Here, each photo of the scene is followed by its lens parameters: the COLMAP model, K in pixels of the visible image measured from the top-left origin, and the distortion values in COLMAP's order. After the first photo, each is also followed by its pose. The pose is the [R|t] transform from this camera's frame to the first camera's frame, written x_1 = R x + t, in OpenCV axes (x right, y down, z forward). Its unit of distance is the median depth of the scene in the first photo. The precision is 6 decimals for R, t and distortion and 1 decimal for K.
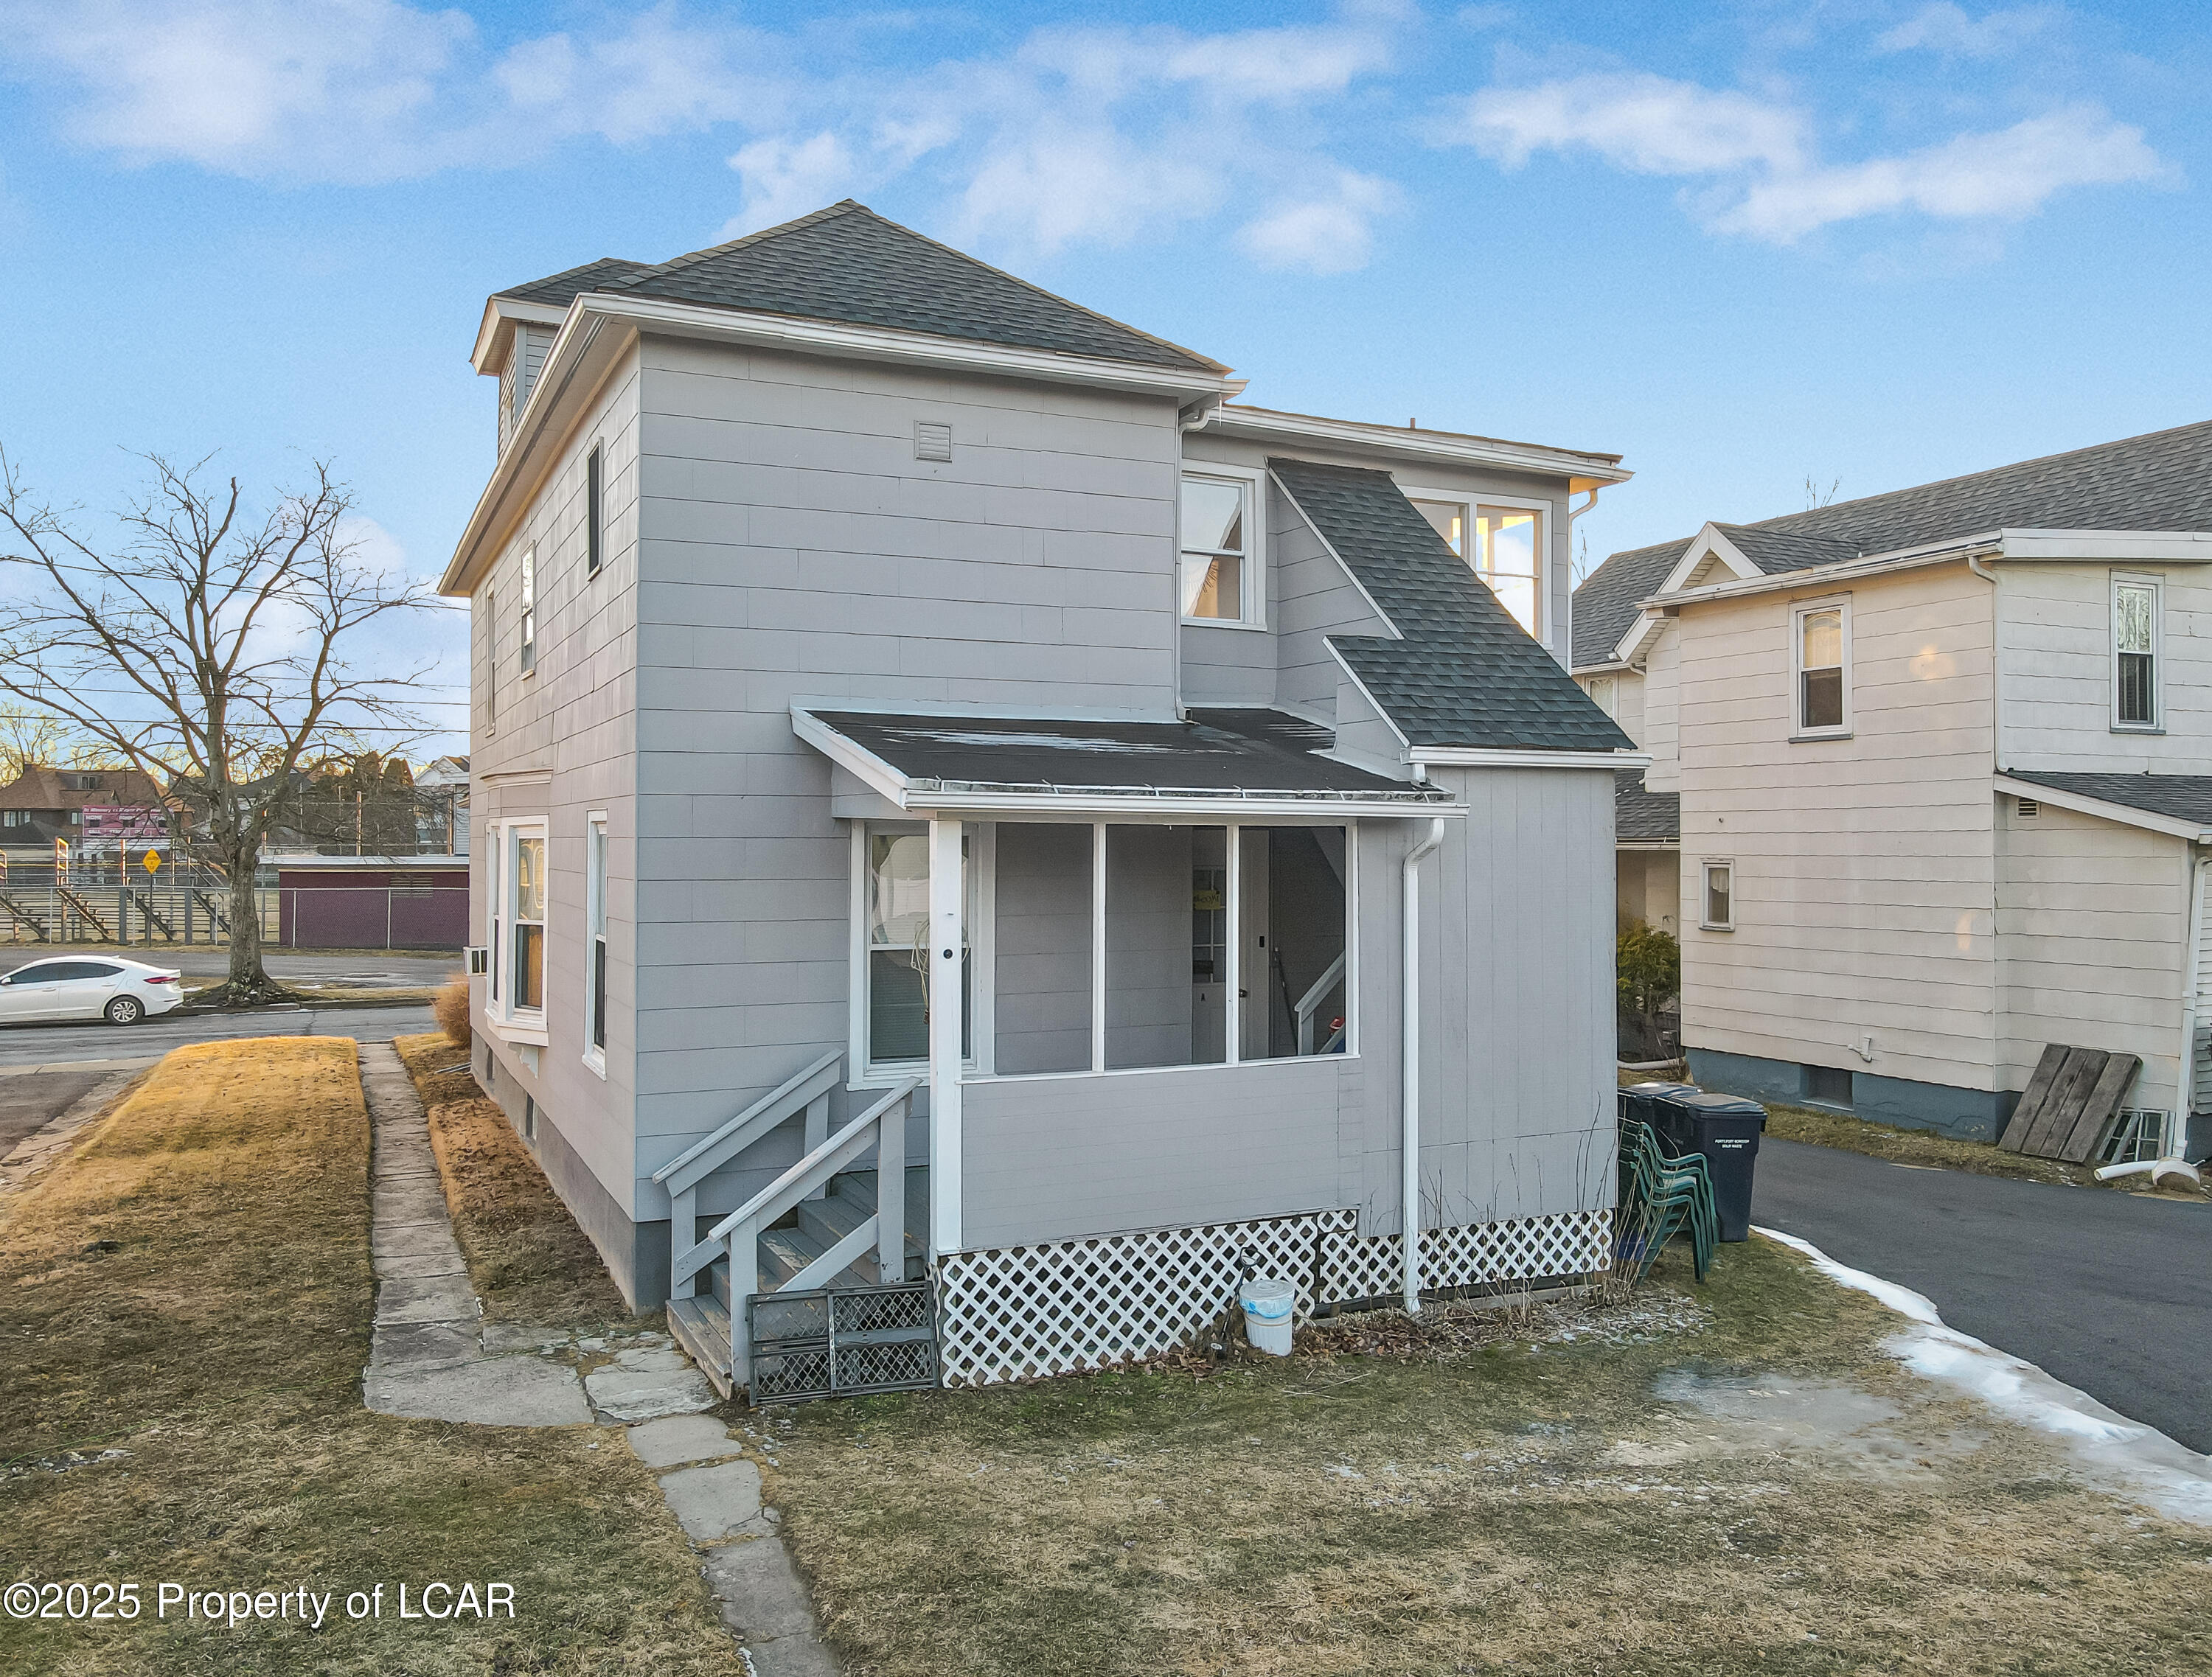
lens RADIAL K [[1717.8, 0, 1110.5], [0, 1717.8, 843.6], [0, 0, 1]] dist [0.012125, 0.017149]
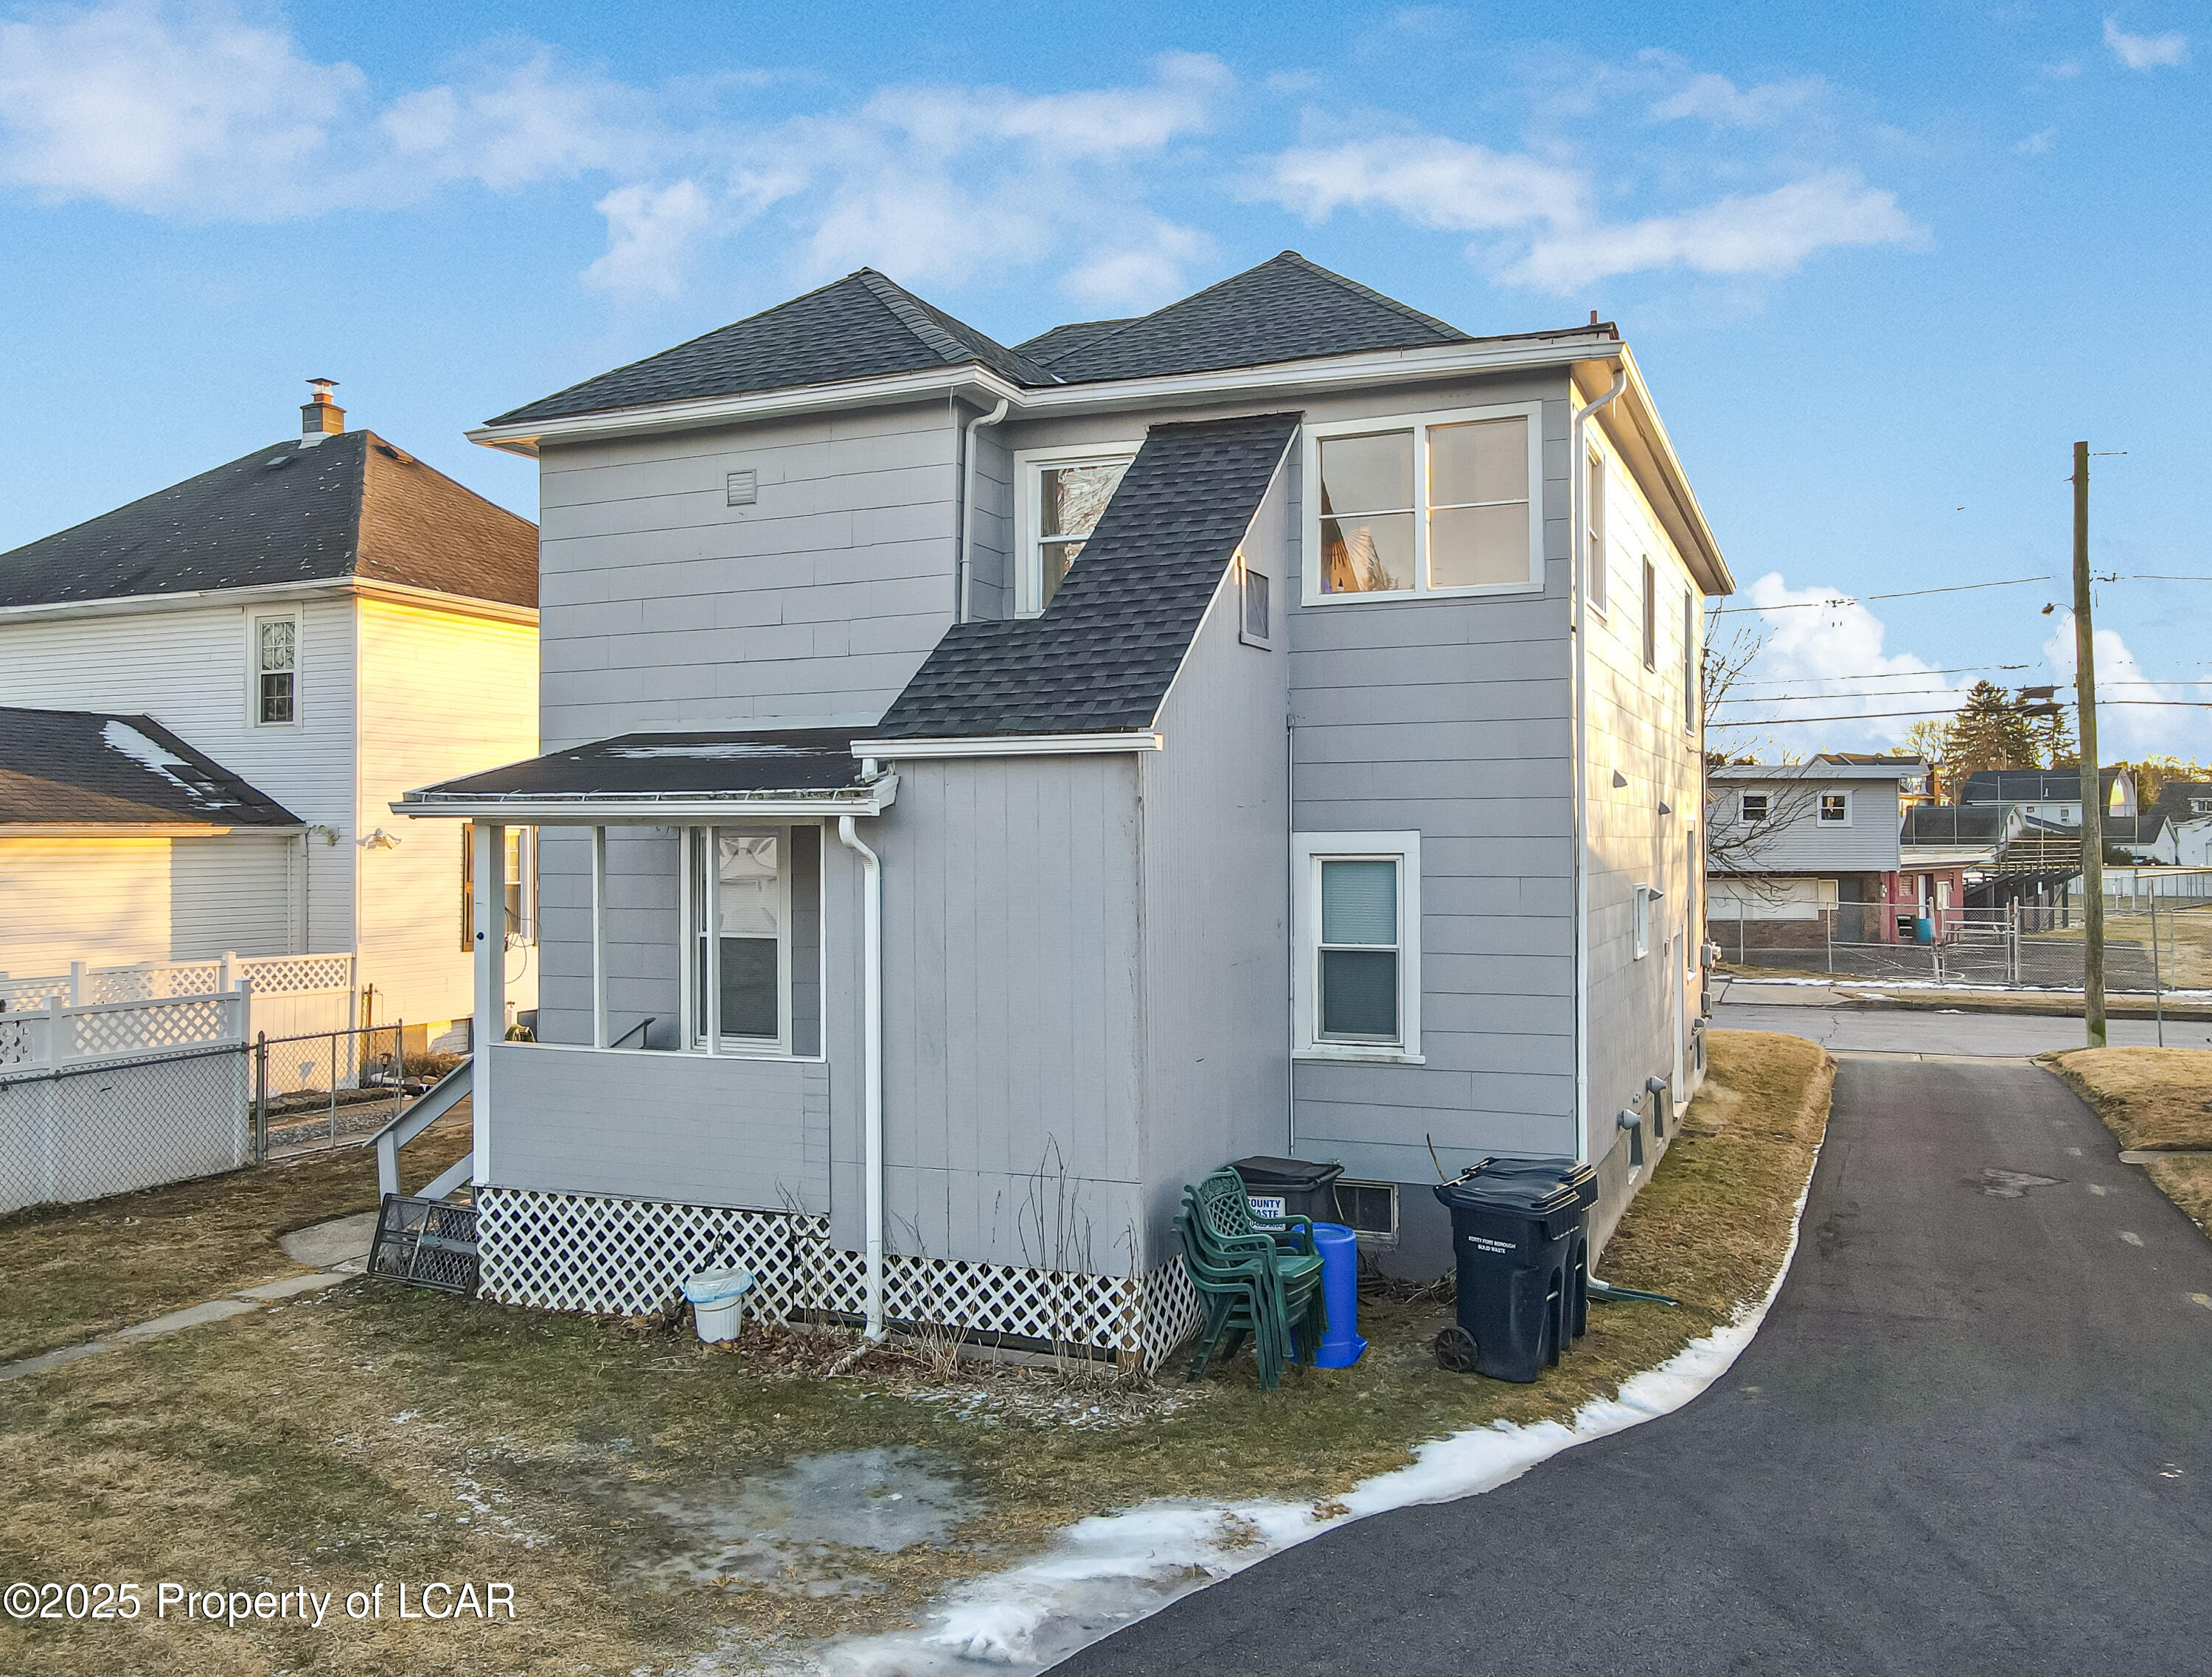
lens RADIAL K [[1717.8, 0, 1109.5], [0, 1717.8, 831.0], [0, 0, 1]] dist [0.012125, 0.017149]
pose [[0.666204, -0.009770, -0.745706, 0.986058], [0.002761, 0.999940, -0.010634, 0.004244], [0.745765, 0.005026, 0.666190, 0.472436]]
